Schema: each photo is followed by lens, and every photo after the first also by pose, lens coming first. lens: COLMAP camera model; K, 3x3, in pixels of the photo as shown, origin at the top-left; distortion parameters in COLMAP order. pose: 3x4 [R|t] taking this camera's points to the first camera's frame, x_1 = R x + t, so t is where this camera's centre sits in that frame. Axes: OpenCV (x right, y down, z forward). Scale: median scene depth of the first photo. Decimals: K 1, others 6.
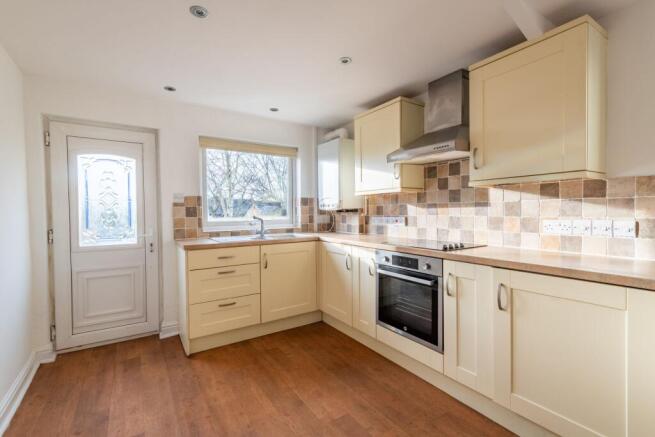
lens RADIAL K [[292.0, 0, 327.5], [0, 292.0, 218.5], [0, 0, 1]] dist [0.027936, 0.000051]
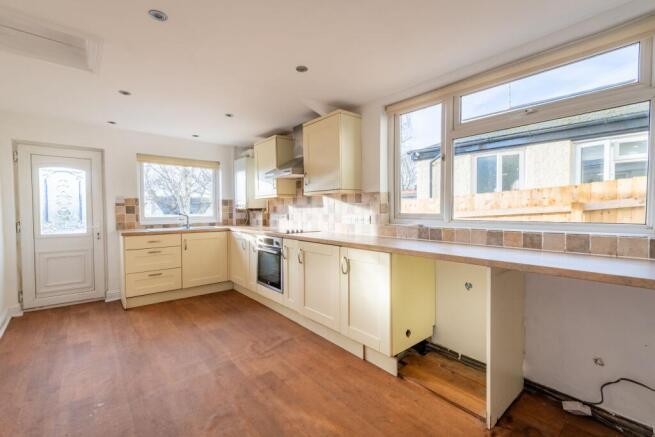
lens RADIAL K [[292.0, 0, 327.5], [0, 292.0, 218.5], [0, 0, 1]] dist [0.027936, 0.000051]
pose [[0.994704, 0.000861, 0.102779, 0.339864], [-0.001175, 0.999995, 0.002997, 0.013787], [-0.102775, -0.003102, 0.994700, -0.508858]]
